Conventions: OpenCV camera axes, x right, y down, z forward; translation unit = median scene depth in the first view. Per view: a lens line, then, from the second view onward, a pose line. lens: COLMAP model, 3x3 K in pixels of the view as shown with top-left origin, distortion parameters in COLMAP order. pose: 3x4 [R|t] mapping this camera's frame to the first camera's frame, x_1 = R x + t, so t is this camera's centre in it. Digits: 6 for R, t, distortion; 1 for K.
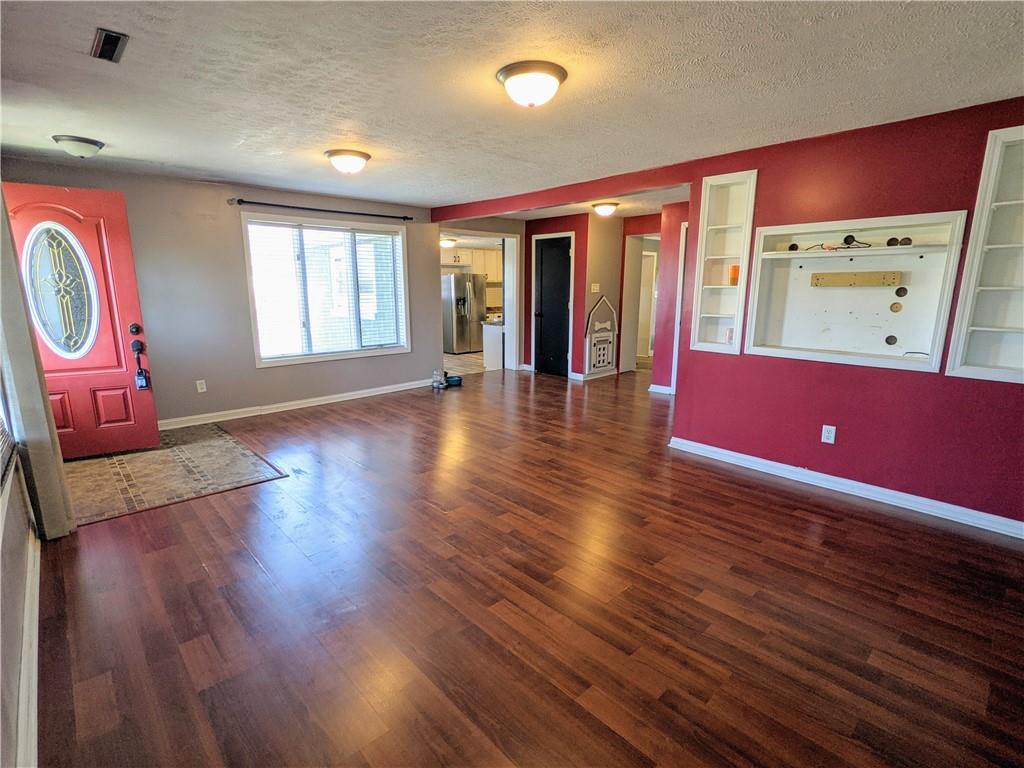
lens RADIAL K [[474.5, 0, 512.9], [0, 474.5, 382.2], [0, 0, 1]] dist [-0.002637, 0.000076]
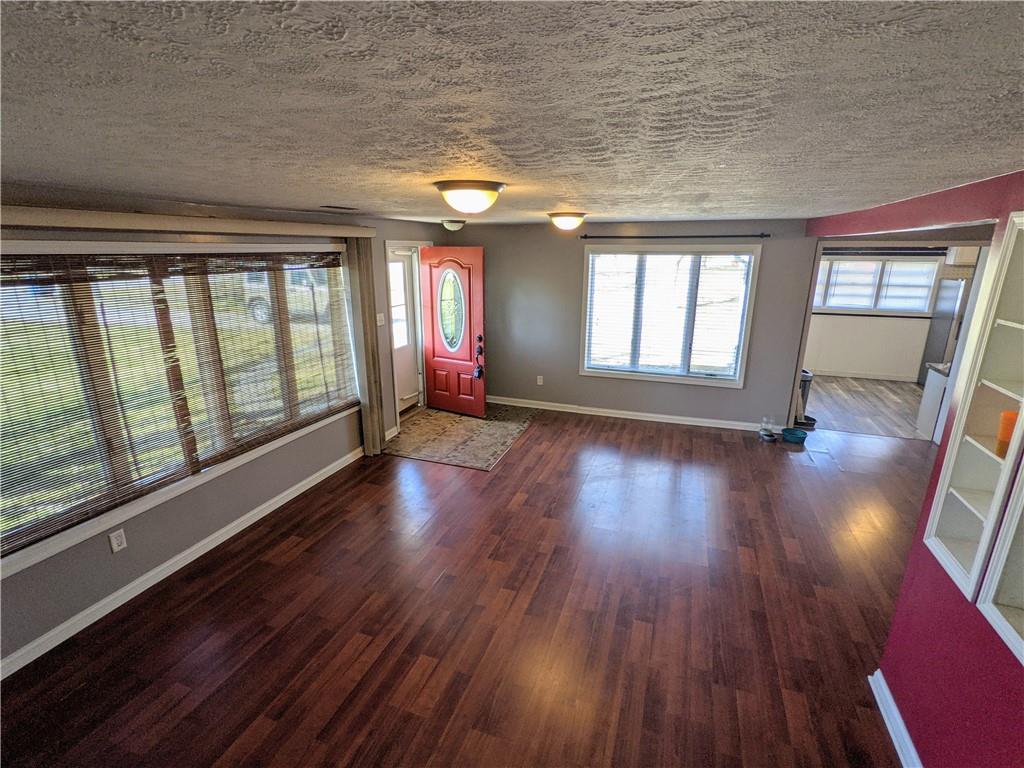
lens RADIAL K [[474.5, 0, 511.0], [0, 474.5, 389.8], [0, 0, 1]] dist [-0.002637, 0.000076]
pose [[0.484271, 0.242823, -0.840546, 0.416608], [-0.186772, 0.967261, 0.171822, -0.177027], [0.854750, 0.073782, 0.513769, 0.254900]]
